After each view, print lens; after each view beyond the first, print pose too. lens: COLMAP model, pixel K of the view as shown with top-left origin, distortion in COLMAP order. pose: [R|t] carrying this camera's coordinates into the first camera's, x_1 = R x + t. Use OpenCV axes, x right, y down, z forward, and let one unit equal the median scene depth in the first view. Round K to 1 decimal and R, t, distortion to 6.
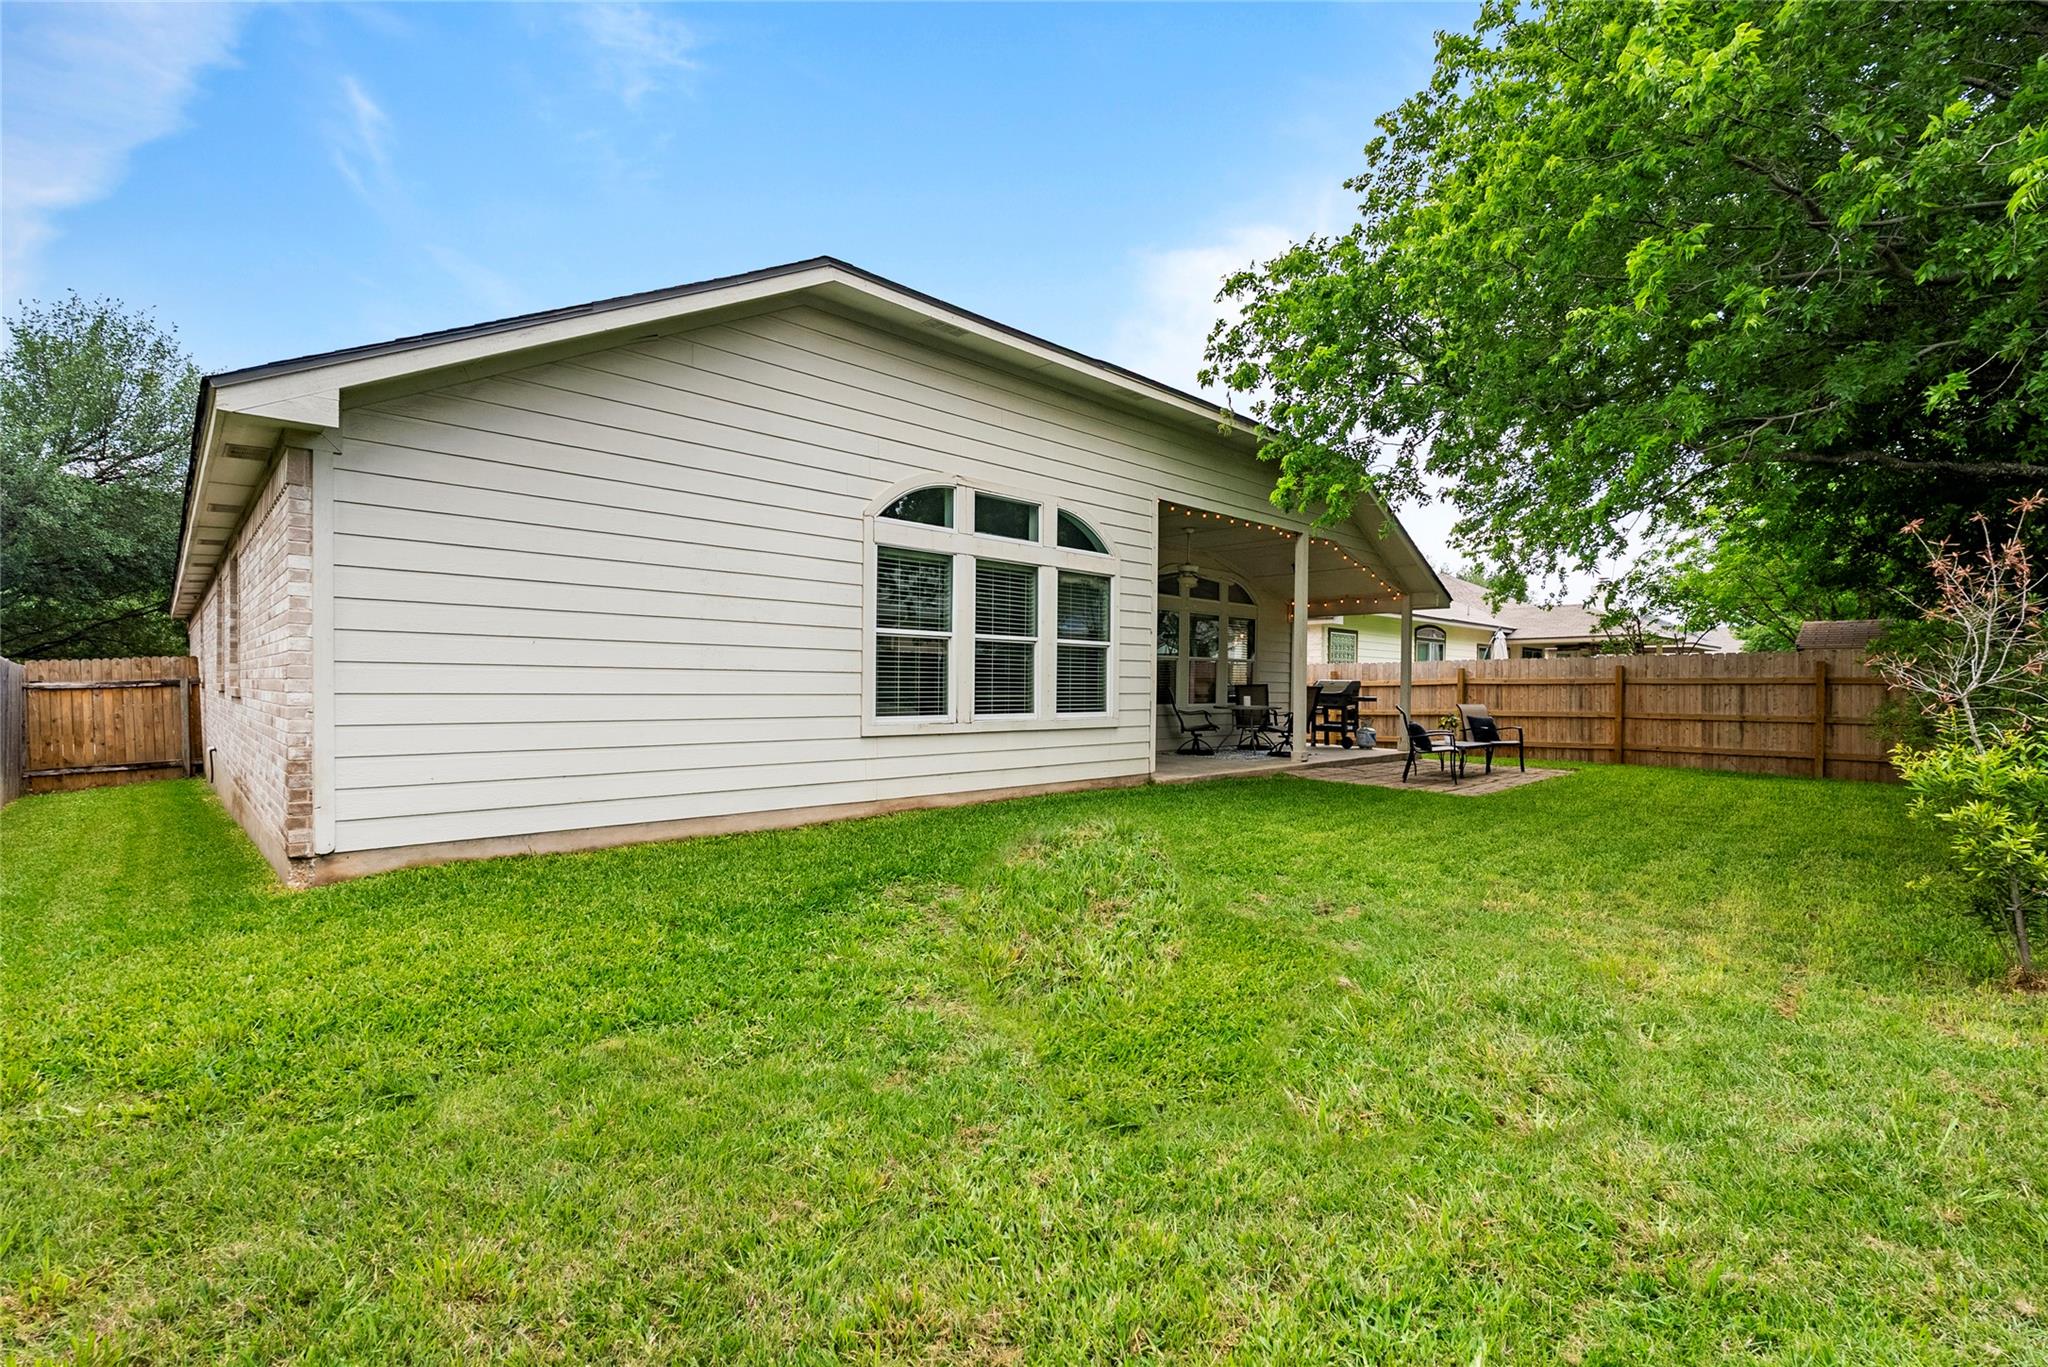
lens RADIAL K [[913.0, 0, 1022.8], [0, 913.0, 683.4], [0, 0, 1]] dist [0.000031, -0.000081]
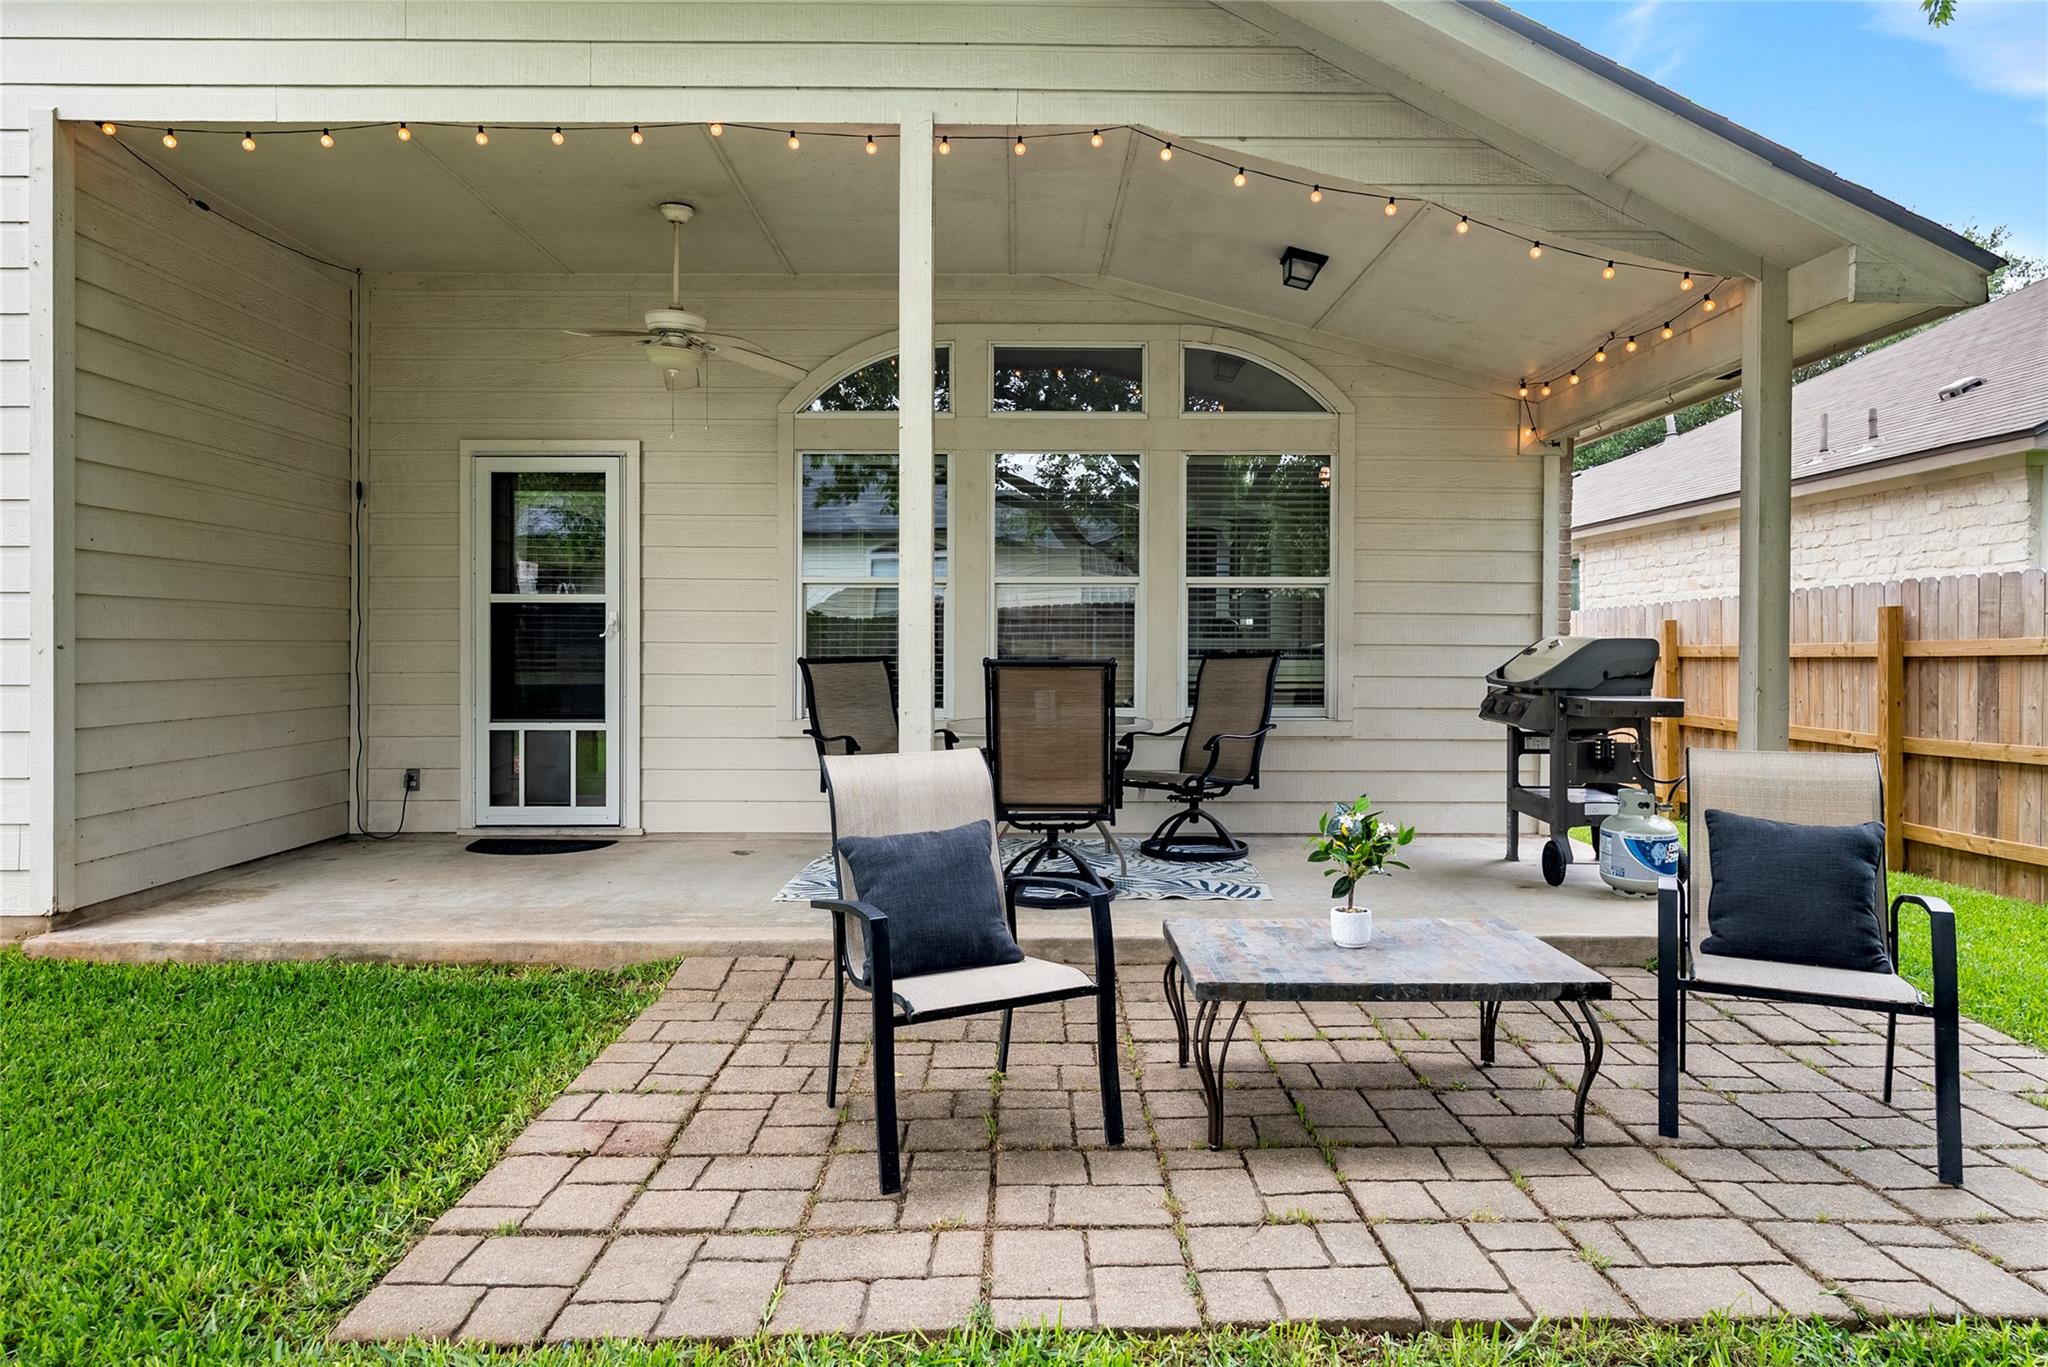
lens RADIAL K [[1247.5, 0, 1032.1], [0, 1247.5, 638.3], [0, 0, 1]] dist [-0.003656, -0.000079]
pose [[0.728242, -0.012816, -0.685200, 0.734214], [0.004992, 0.999898, -0.013397, 0.000949], [0.685302, 0.006336, 0.728231, 0.912060]]
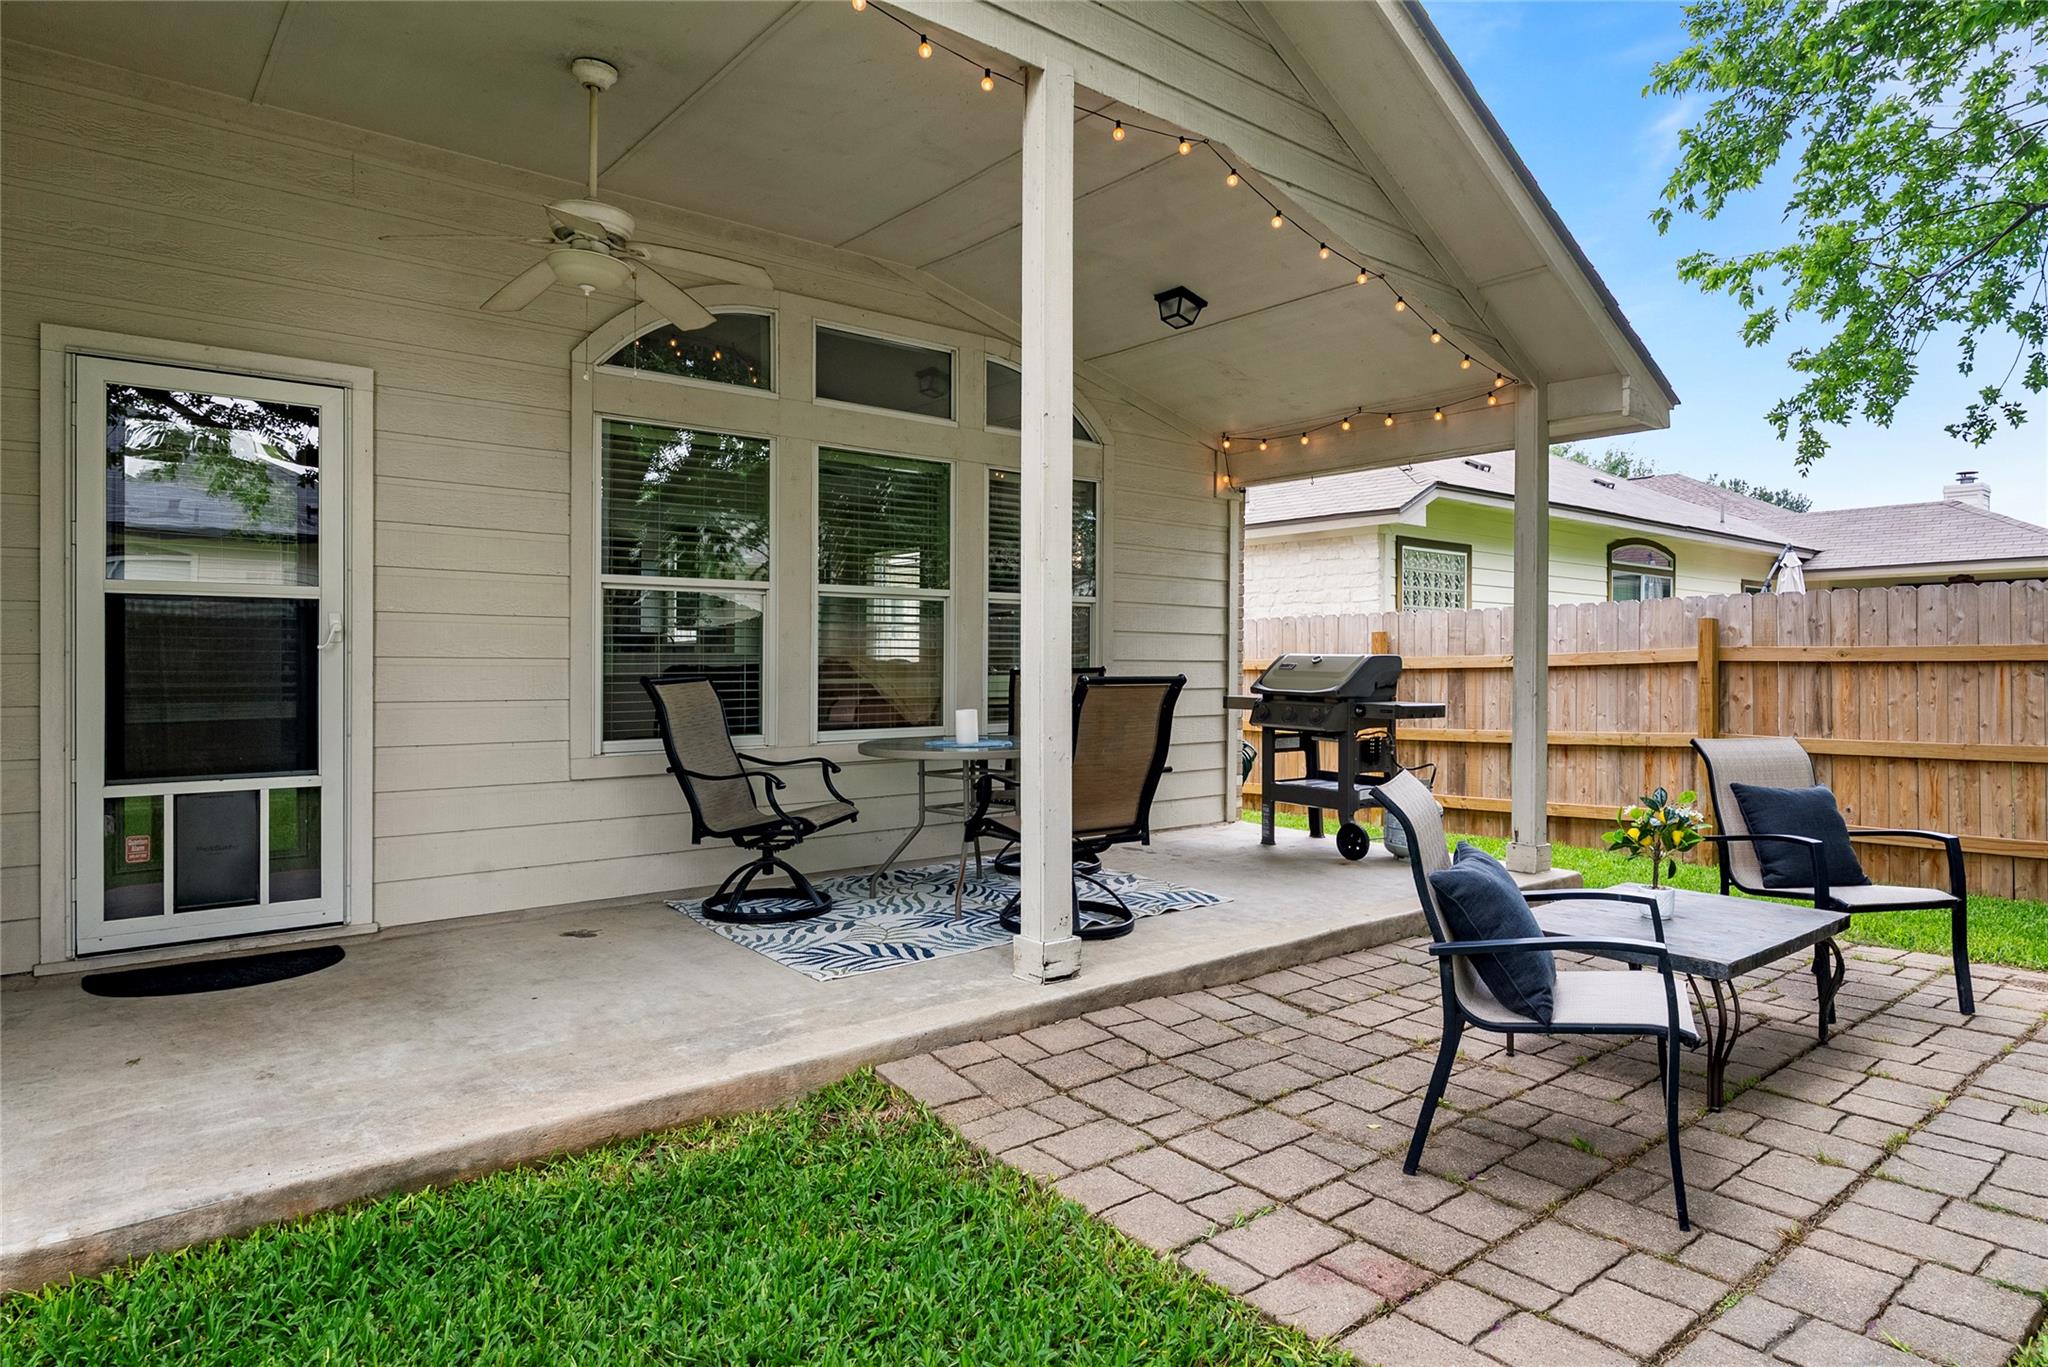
lens RADIAL K [[1190.7, 0, 1028.8], [0, 1190.7, 657.6], [0, 0, 1]] dist [-0.001656, -0.000798]
pose [[0.997287, -0.008567, -0.073112, 0.397909], [0.008294, 0.999957, -0.004032, -0.003043], [0.073144, 0.003415, 0.997316, 0.825621]]
